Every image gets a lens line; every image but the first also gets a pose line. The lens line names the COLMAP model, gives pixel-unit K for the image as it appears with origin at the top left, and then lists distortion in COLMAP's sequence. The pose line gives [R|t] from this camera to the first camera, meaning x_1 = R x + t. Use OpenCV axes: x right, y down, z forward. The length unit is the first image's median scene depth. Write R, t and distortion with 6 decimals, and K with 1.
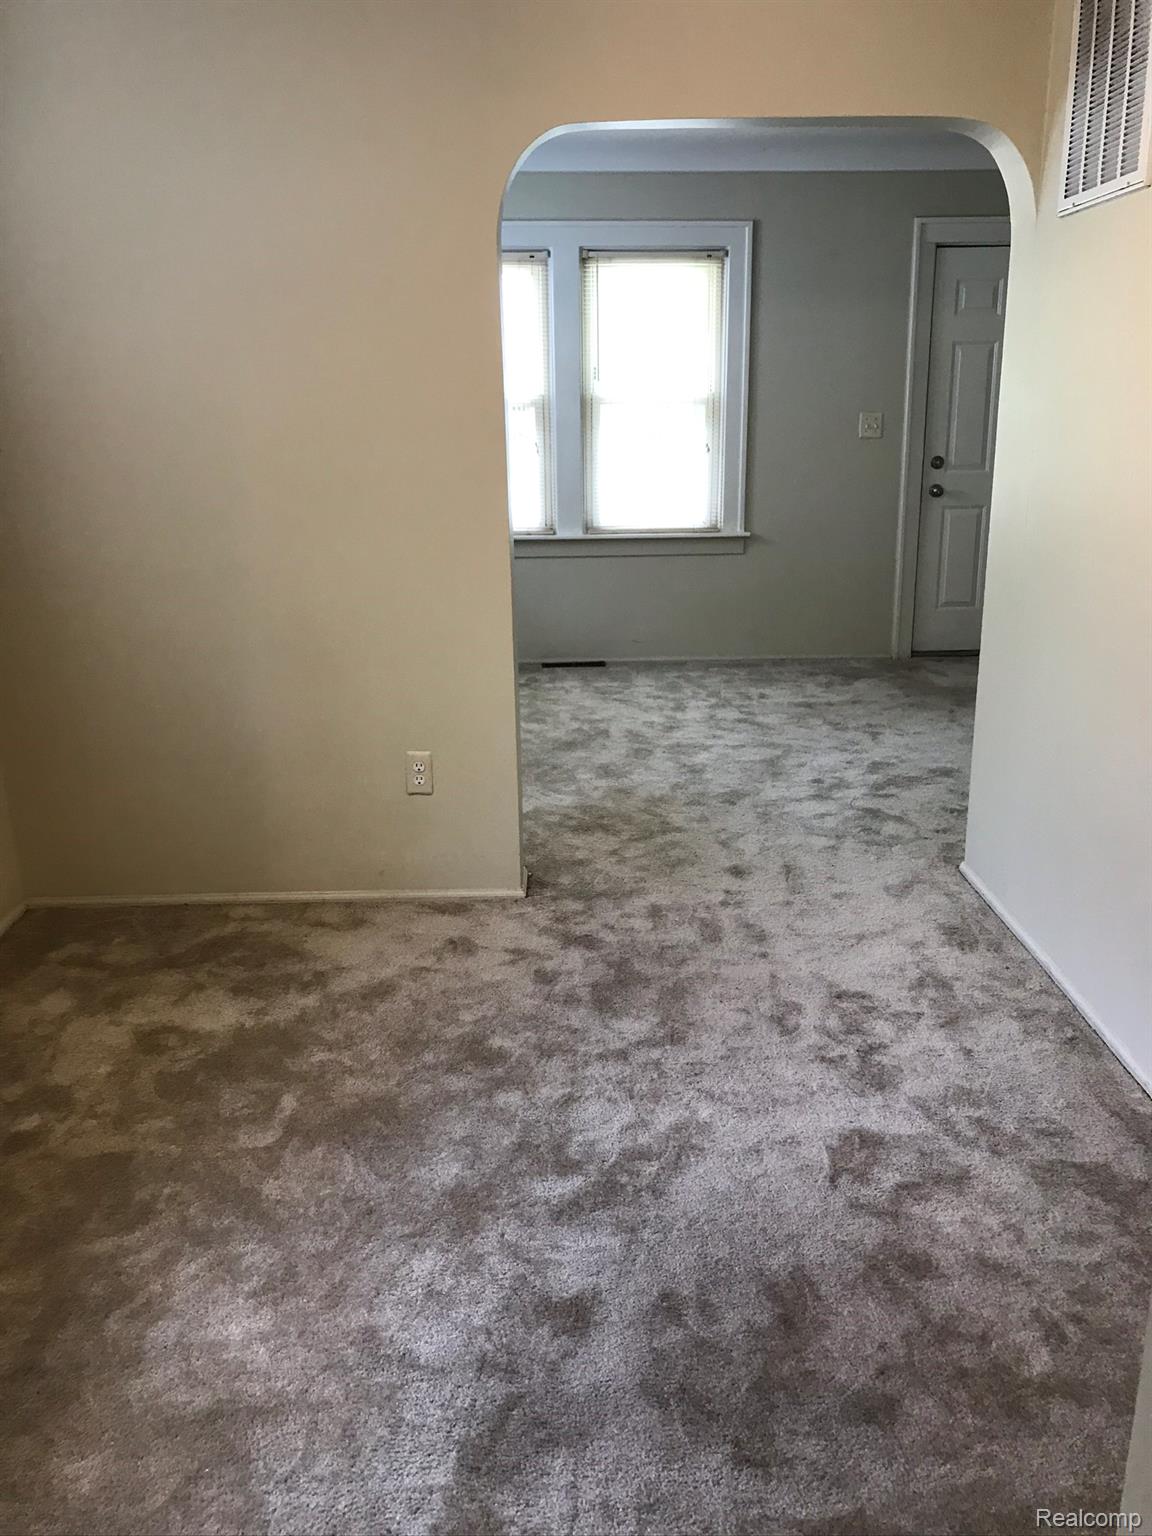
lens RADIAL K [[1265.2, 0, 572.2], [0, 1265.2, 764.5], [0, 0, 1]] dist [-0.010495, 0.004795]
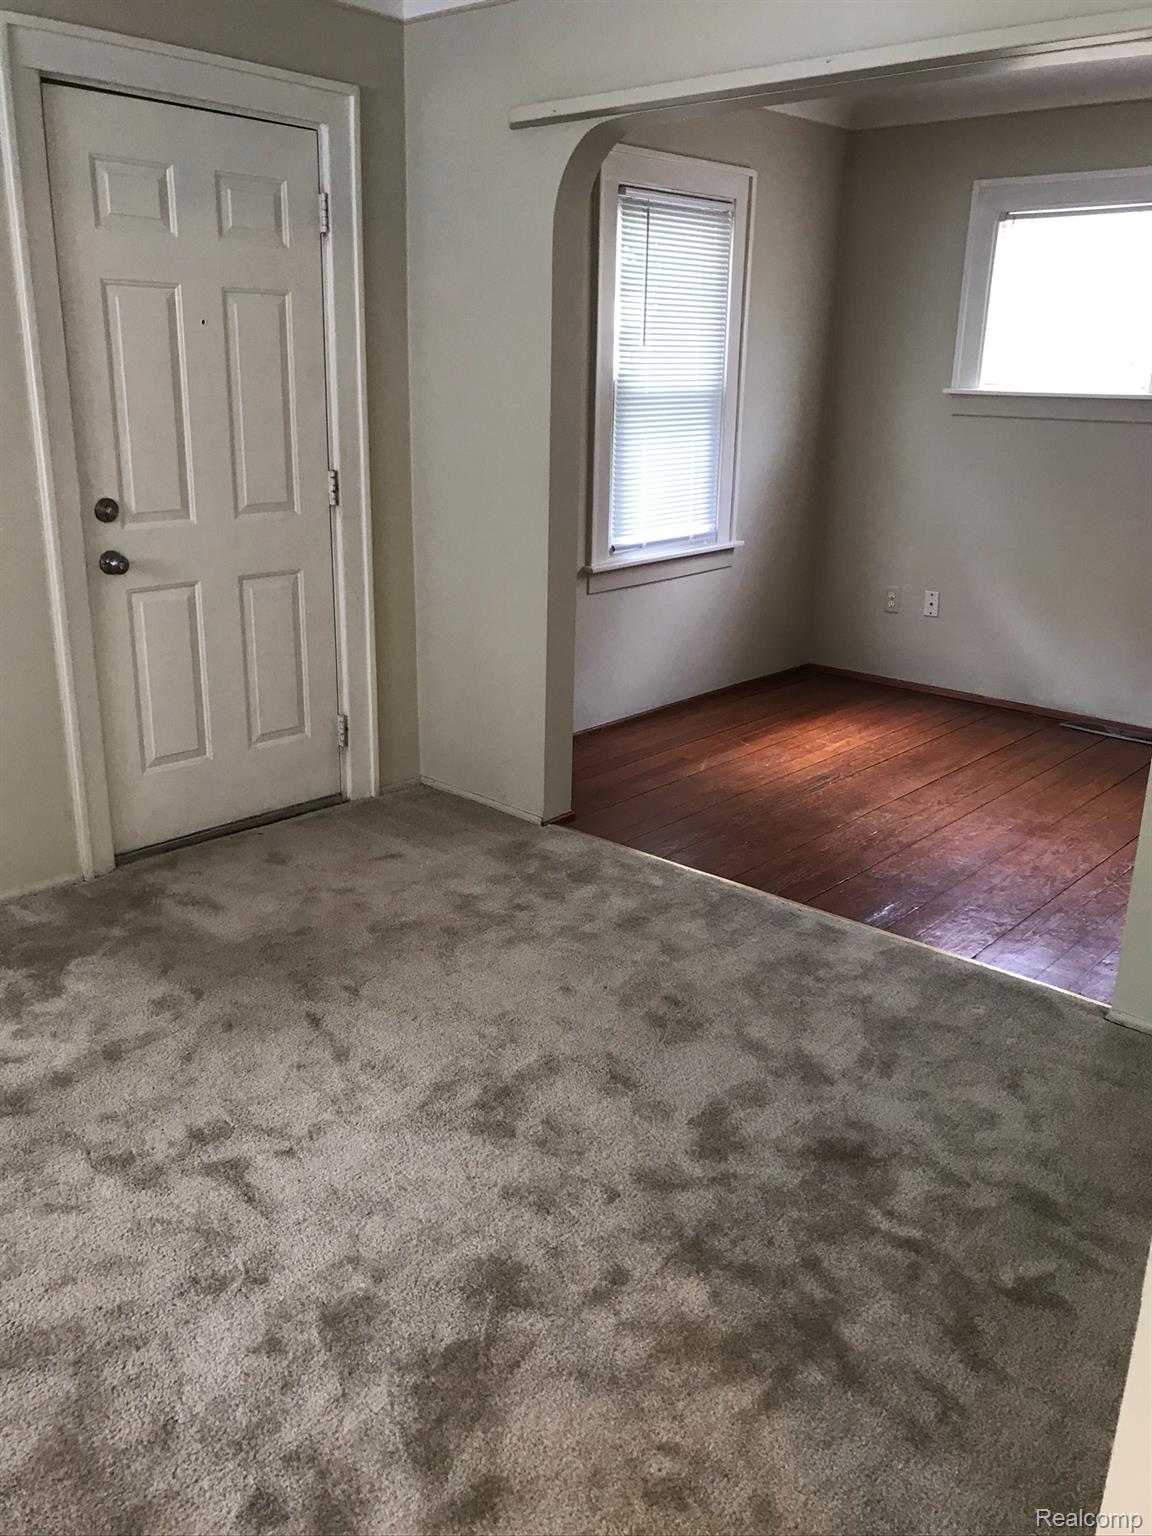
lens RADIAL K [[1265.2, 0, 570.2], [0, 1265.2, 773.4], [0, 0, 1]] dist [-0.010495, 0.004795]
pose [[0.696724, -0.189221, 0.691933, 0.039042], [0.177967, 0.980021, 0.088805, -0.147331], [-0.694913, 0.061269, 0.716479, 0.506764]]
